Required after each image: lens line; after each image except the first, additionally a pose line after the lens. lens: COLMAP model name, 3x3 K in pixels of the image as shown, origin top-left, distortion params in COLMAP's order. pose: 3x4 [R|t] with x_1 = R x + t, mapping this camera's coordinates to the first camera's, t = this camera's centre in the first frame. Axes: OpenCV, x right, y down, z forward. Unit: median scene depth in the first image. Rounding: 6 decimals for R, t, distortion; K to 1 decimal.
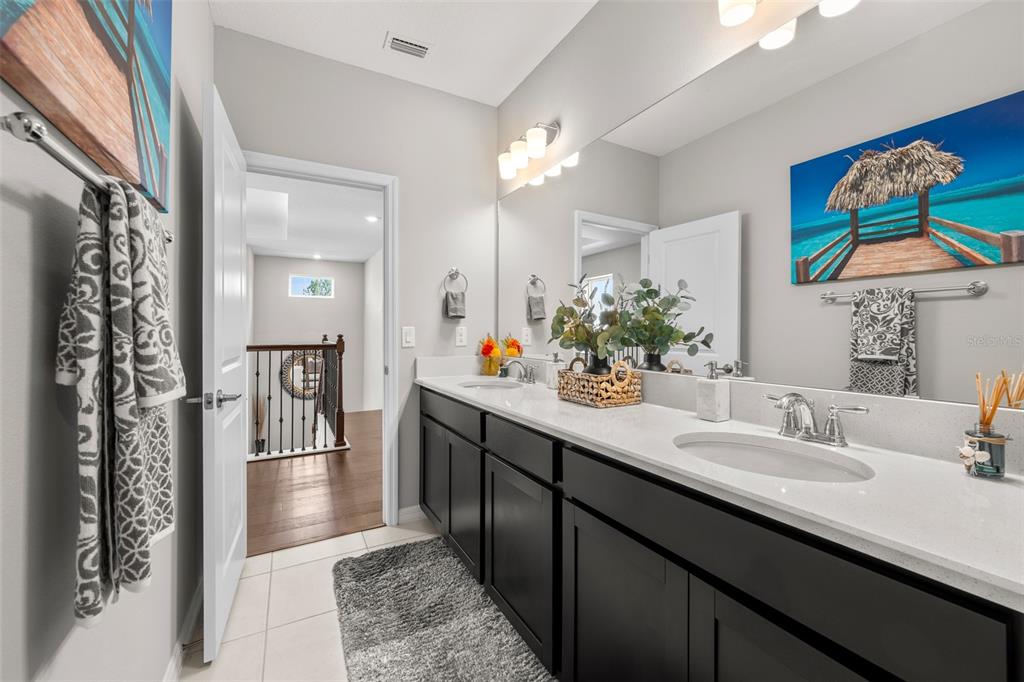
lens RADIAL K [[408.1, 0, 512.0], [0, 408.1, 341.0], [0, 0, 1]] dist [0.000827, 0.000232]
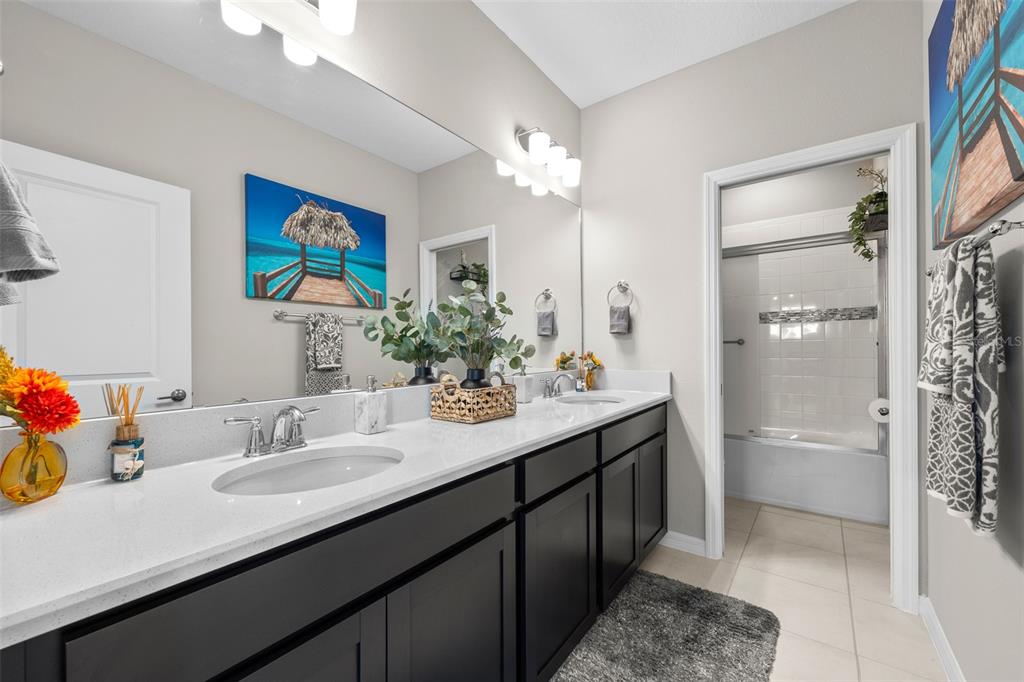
lens RADIAL K [[408.1, 0, 512.0], [0, 408.1, 341.0], [0, 0, 1]] dist [0.000827, 0.000232]
pose [[-0.391255, 0.019814, 0.920069, -0.514568], [0.022341, 0.999678, -0.012028, -0.011209], [-0.920011, 0.015849, -0.391572, 0.951305]]
